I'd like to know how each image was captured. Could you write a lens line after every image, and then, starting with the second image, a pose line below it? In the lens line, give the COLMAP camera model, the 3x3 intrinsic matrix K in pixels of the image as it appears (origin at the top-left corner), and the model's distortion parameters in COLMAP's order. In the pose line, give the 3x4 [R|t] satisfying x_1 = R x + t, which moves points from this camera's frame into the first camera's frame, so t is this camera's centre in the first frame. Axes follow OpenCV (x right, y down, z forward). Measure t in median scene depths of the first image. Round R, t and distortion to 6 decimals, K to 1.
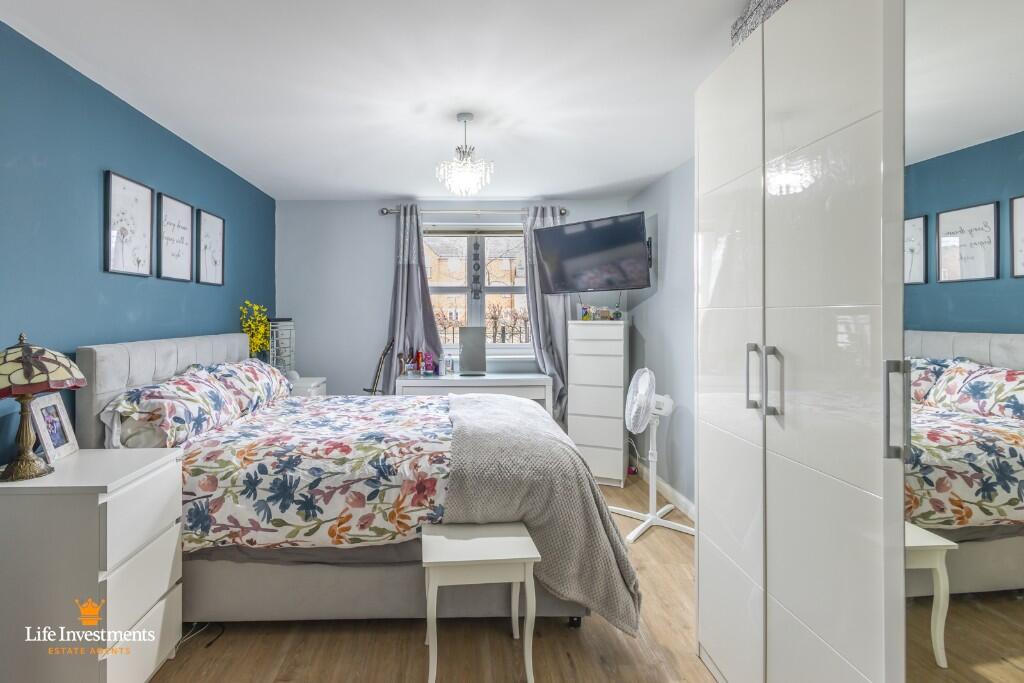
lens RADIAL K [[494.6, 0, 562.9], [0, 494.6, 334.1], [0, 0, 1]] dist [0.013252, 0.000164]
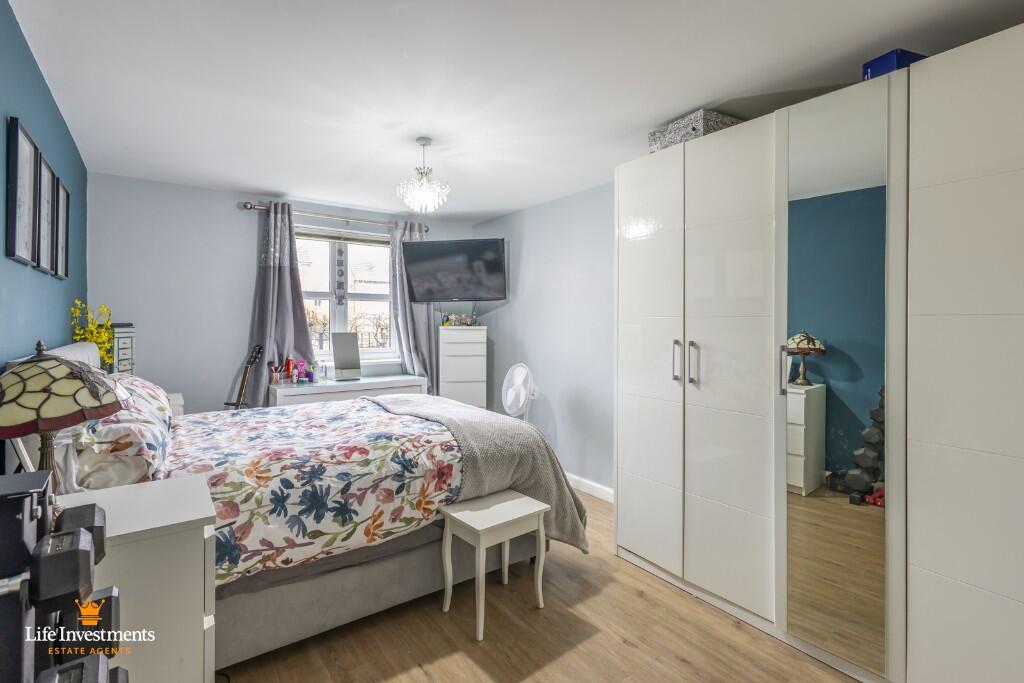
lens RADIAL K [[469.0, 0, 512.0], [0, 469.0, 341.5], [0, 0, 1]] dist [0.014692, -0.003836]
pose [[0.827150, -0.017323, 0.561715, -0.746487], [0.016082, 0.999845, 0.007154, 0.004050], [-0.561752, 0.003116, 0.827300, 0.026830]]
